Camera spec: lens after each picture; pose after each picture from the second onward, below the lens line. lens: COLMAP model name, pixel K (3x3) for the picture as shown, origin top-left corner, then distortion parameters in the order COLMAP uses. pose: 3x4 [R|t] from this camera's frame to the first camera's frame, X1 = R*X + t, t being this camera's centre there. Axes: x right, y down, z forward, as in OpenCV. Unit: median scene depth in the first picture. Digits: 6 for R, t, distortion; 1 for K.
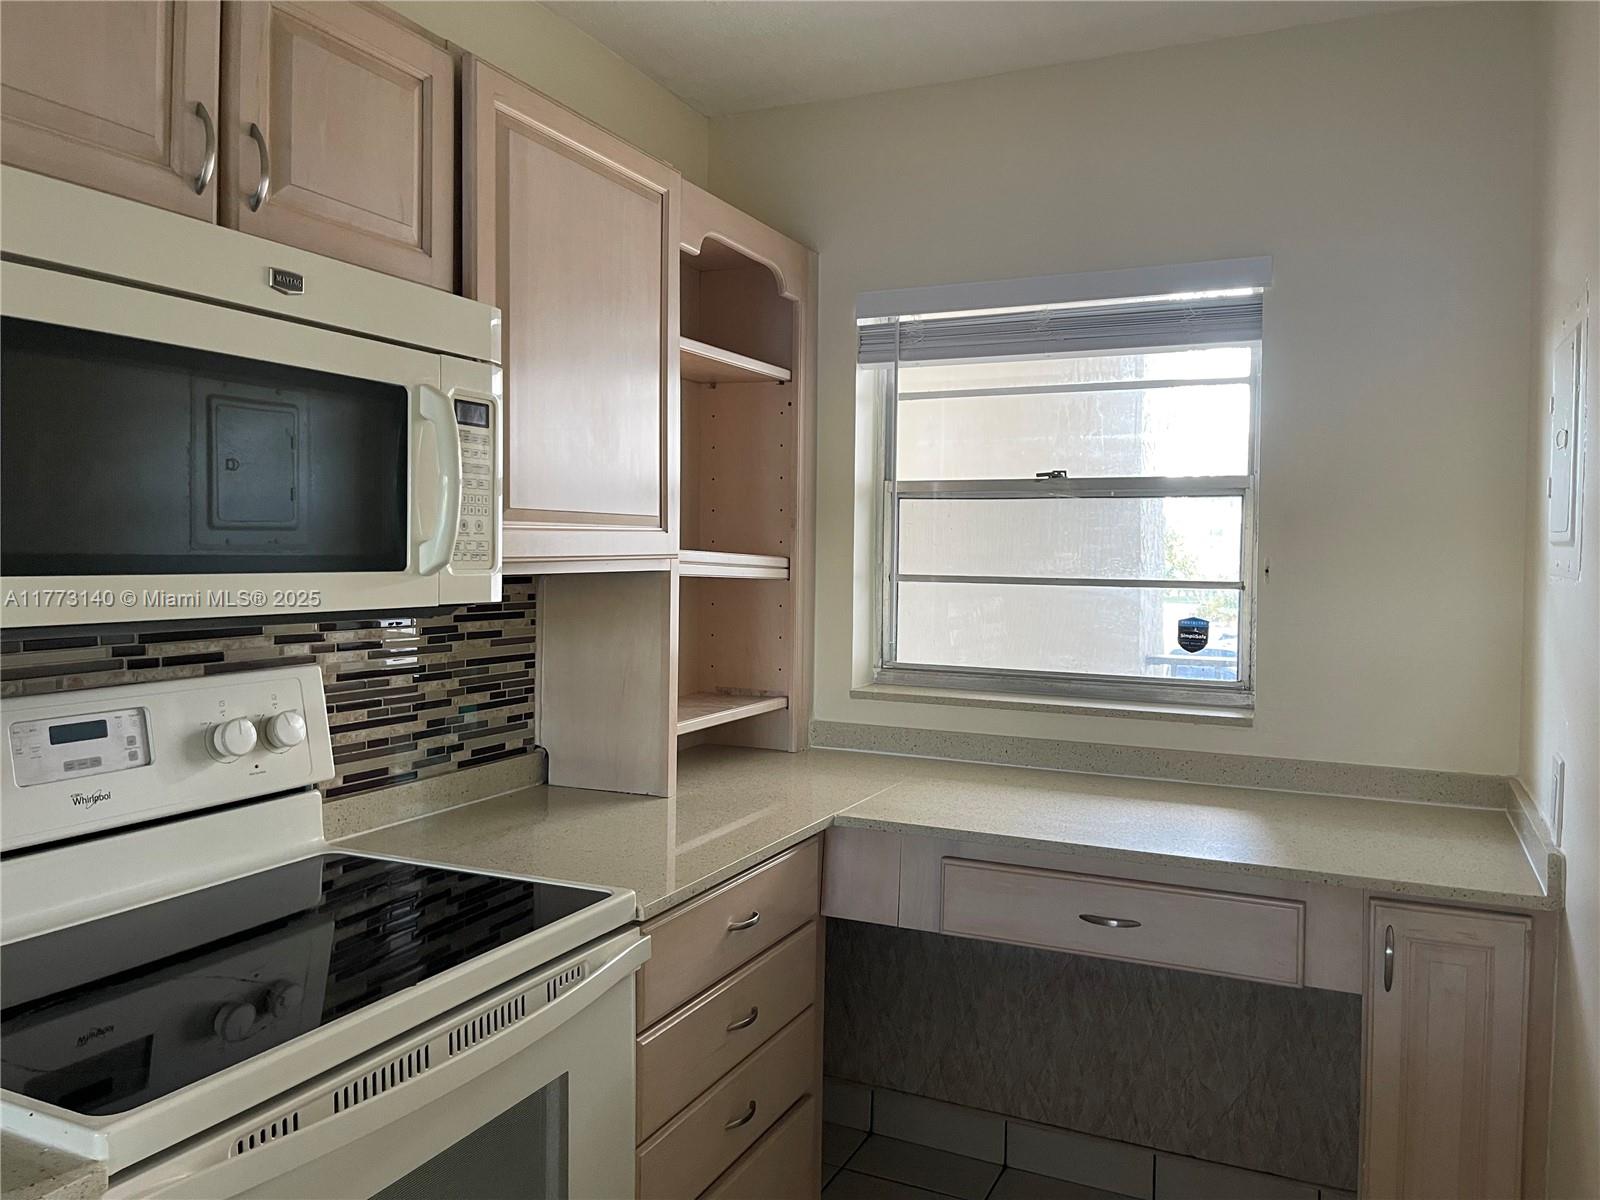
lens RADIAL K [[1201.7, 0, 801.0], [0, 1201.7, 583.6], [0, 0, 1]] dist [0.068660, -0.104913]
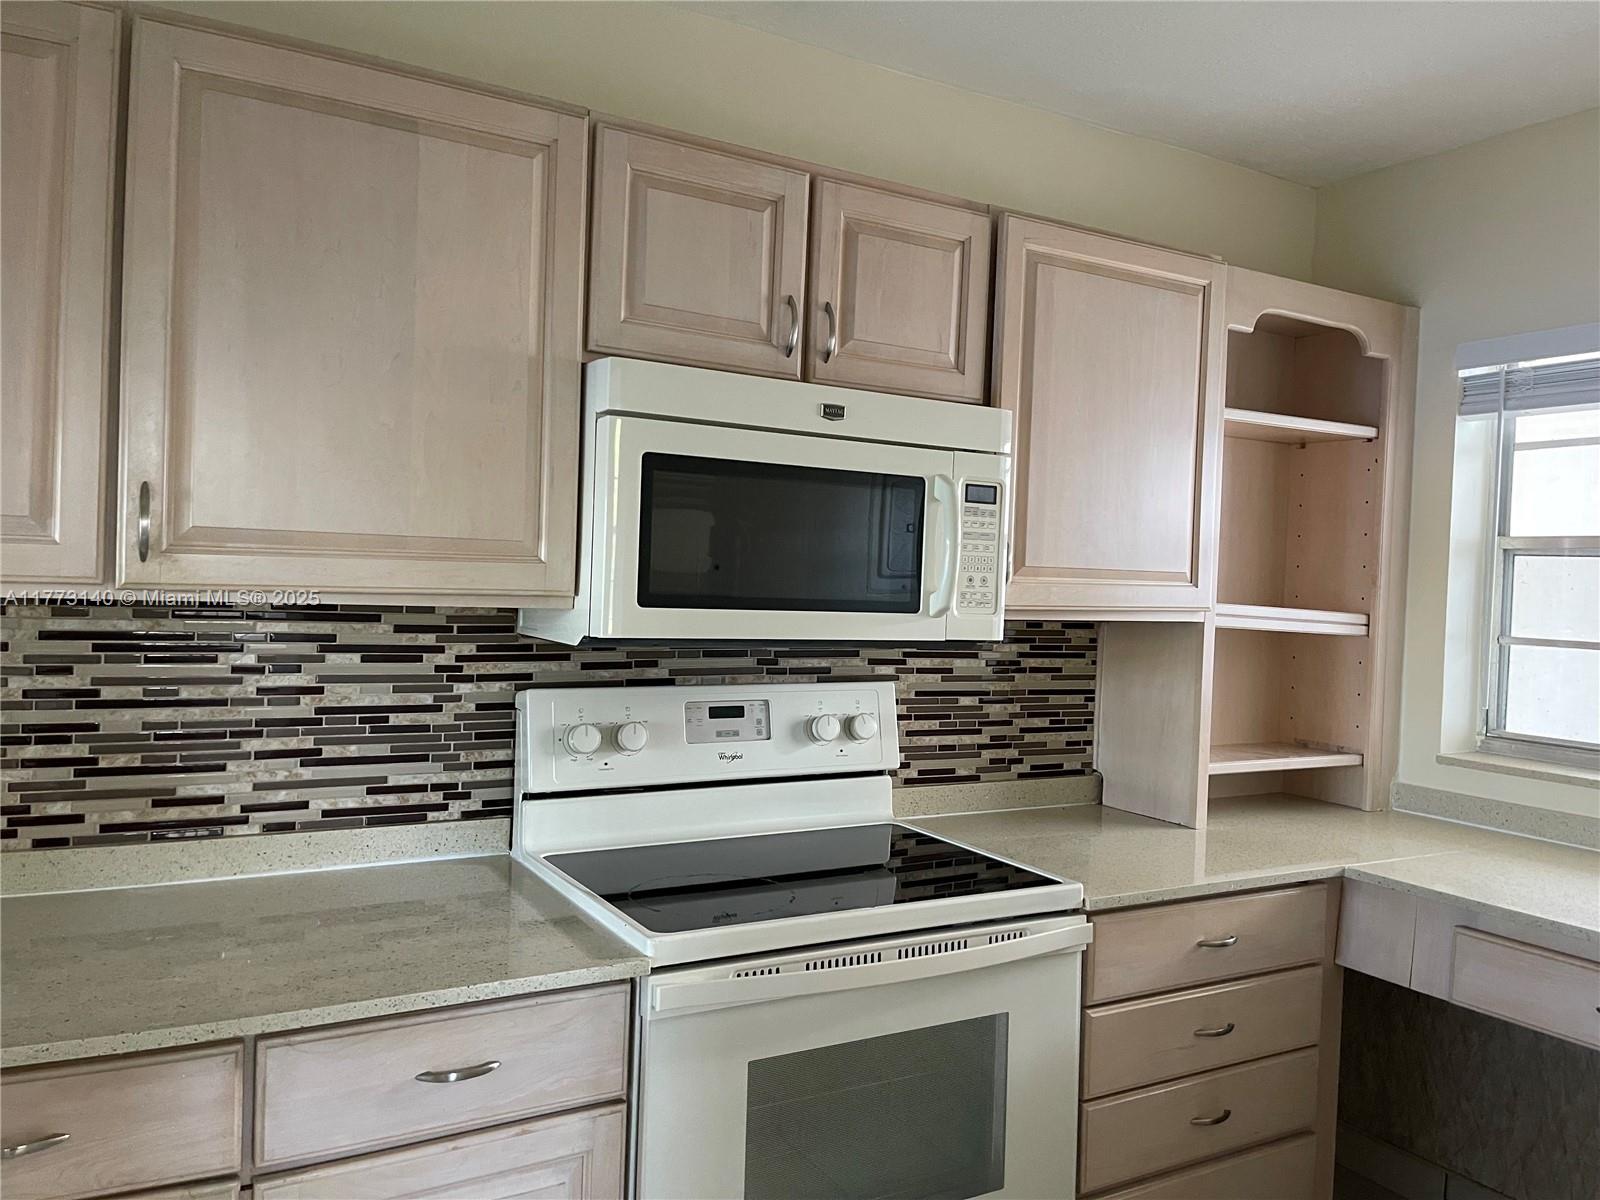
lens RADIAL K [[1185.6, 0, 800.0], [0, 1185.6, 600.0], [0, 0, 1]] dist [0.094939, -0.113079]
pose [[0.815761, 0.027993, -0.577712, 0.236226], [-0.042421, 0.999034, -0.011494, -0.003150], [0.576832, 0.033884, 0.816160, -0.113612]]
